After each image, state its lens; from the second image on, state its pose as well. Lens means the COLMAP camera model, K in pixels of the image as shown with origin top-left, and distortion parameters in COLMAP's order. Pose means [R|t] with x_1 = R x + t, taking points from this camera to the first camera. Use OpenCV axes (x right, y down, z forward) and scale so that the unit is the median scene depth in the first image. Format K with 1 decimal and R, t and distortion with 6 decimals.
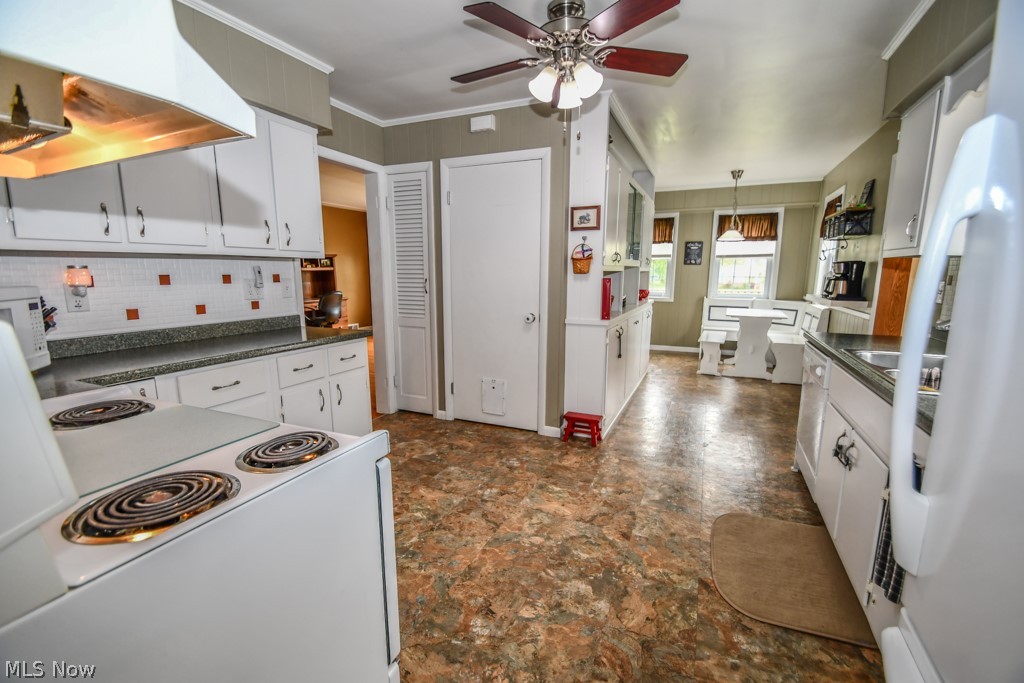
lens RADIAL K [[443.4, 0, 512.4], [0, 443.4, 344.5], [0, 0, 1]] dist [0.000664, -0.000098]
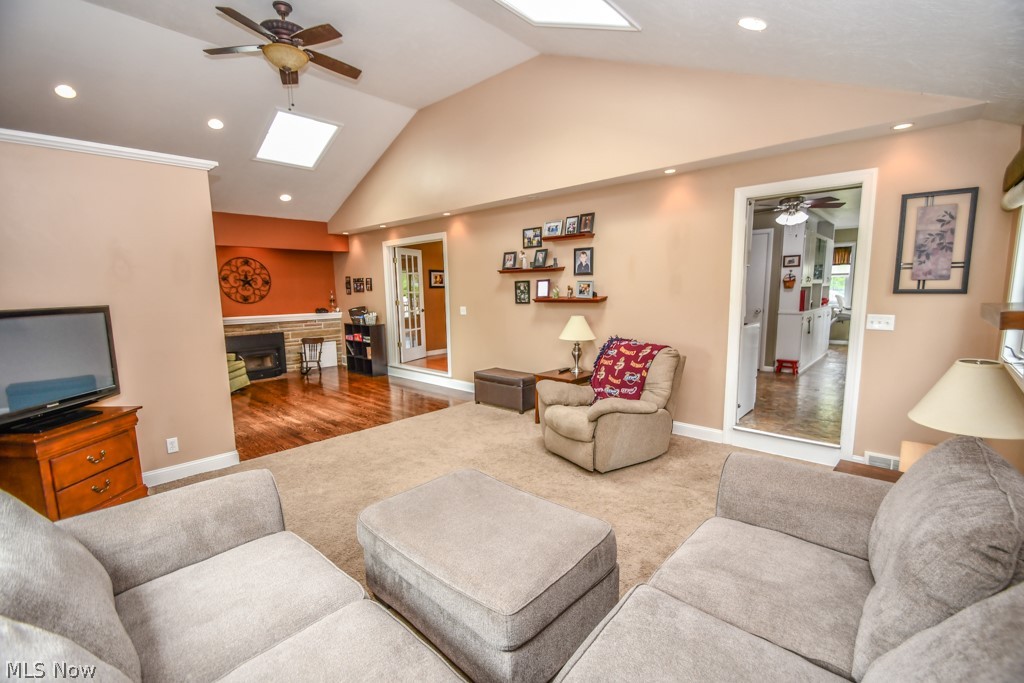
lens RADIAL K [[443.4, 0, 504.5], [0, 443.4, 343.9], [0, 0, 1]] dist [0.000664, -0.000098]
pose [[0.944251, 0.027323, -0.328092, -0.371679], [-0.039038, 0.998812, -0.029173, 0.188708], [0.326905, 0.040355, 0.944195, -1.232640]]
